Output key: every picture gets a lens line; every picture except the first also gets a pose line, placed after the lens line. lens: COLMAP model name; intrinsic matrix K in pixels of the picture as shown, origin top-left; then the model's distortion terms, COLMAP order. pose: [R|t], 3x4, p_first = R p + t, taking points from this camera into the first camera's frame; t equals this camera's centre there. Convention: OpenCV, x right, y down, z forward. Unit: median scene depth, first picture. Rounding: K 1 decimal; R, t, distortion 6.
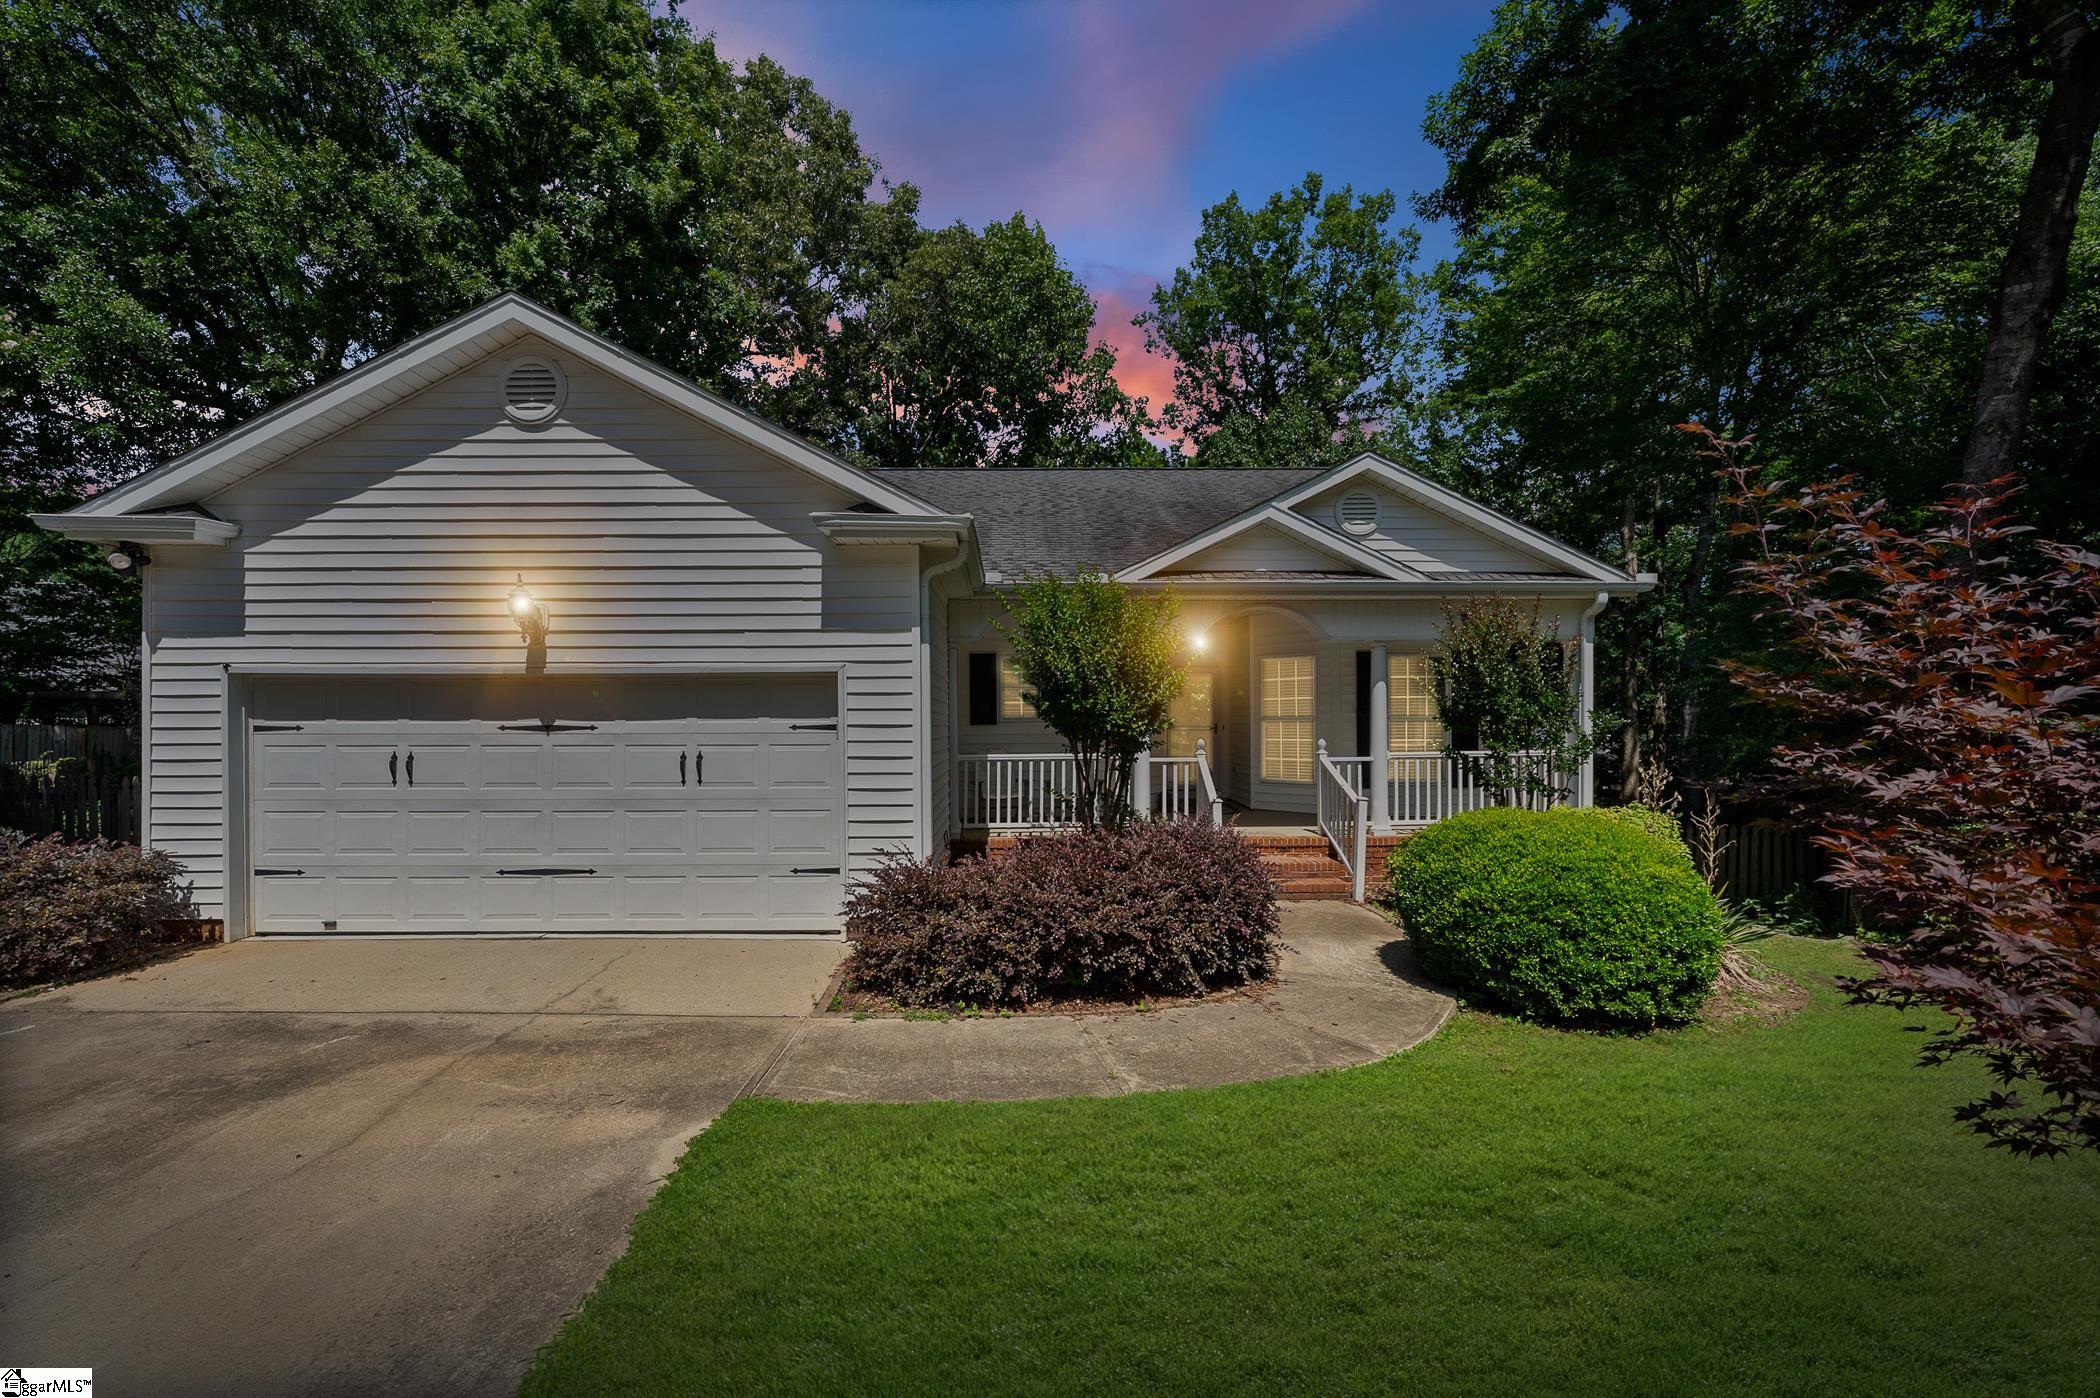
lens RADIAL K [[836.5, 0, 1050.9], [0, 836.5, 708.3], [0, 0, 1]] dist [-0.000498, 0.000430]
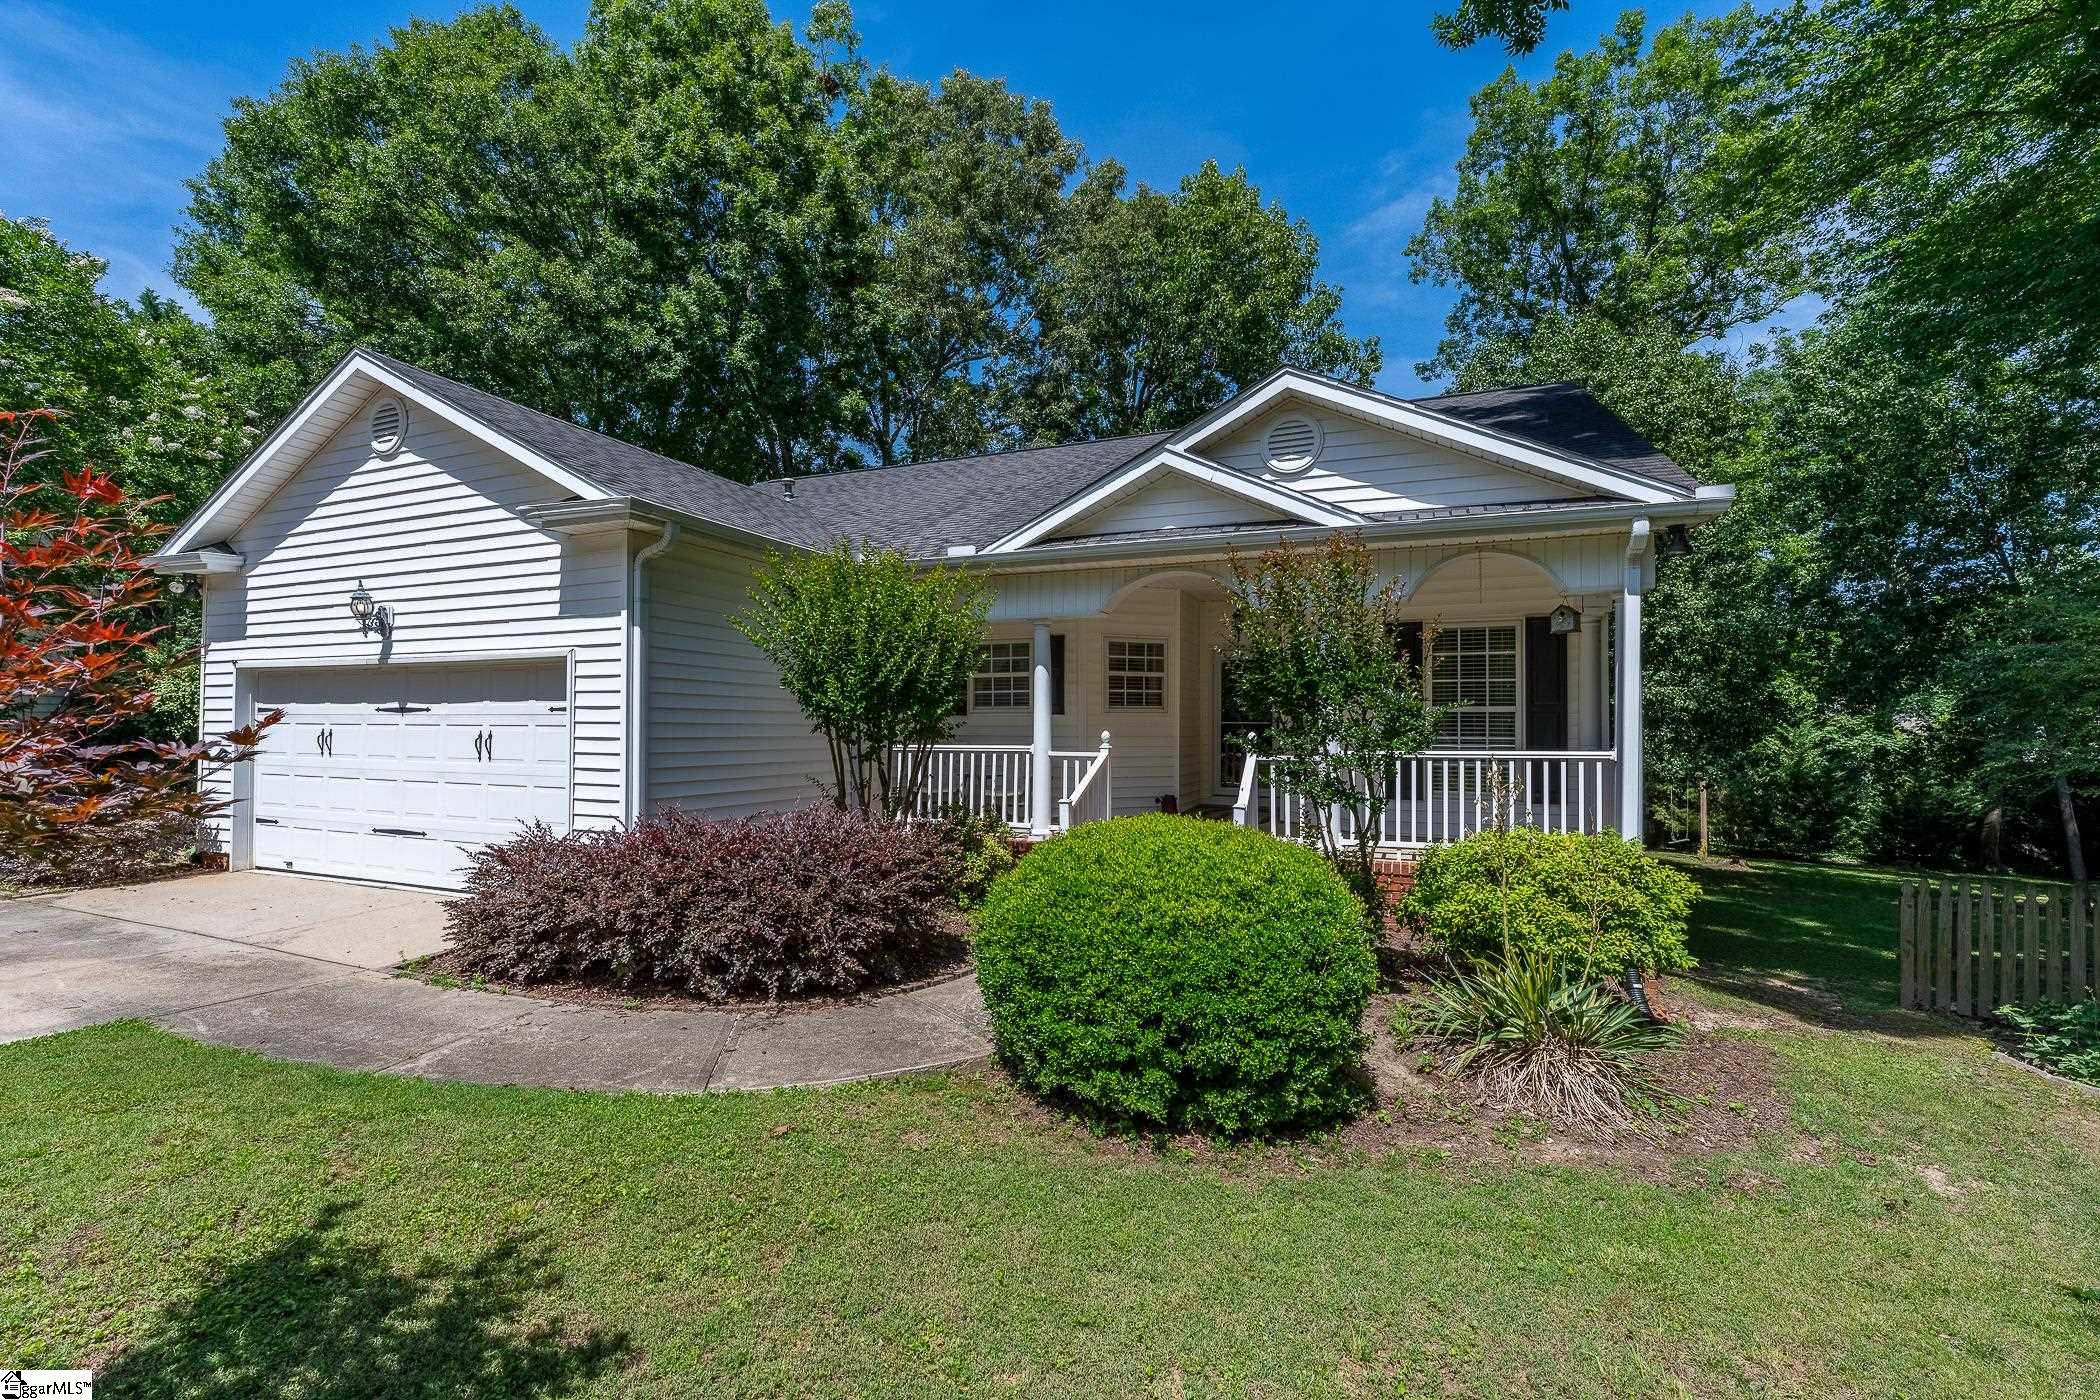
lens RADIAL K [[885.2, 0, 1052.2], [0, 885.2, 705.0], [0, 0, 1]] dist [-0.000032, -0.000140]
pose [[0.917671, -0.001814, -0.397338, 0.737140], [-0.000645, 0.999981, -0.006056, 0.023774], [0.397341, 0.005814, 0.917652, 0.220821]]
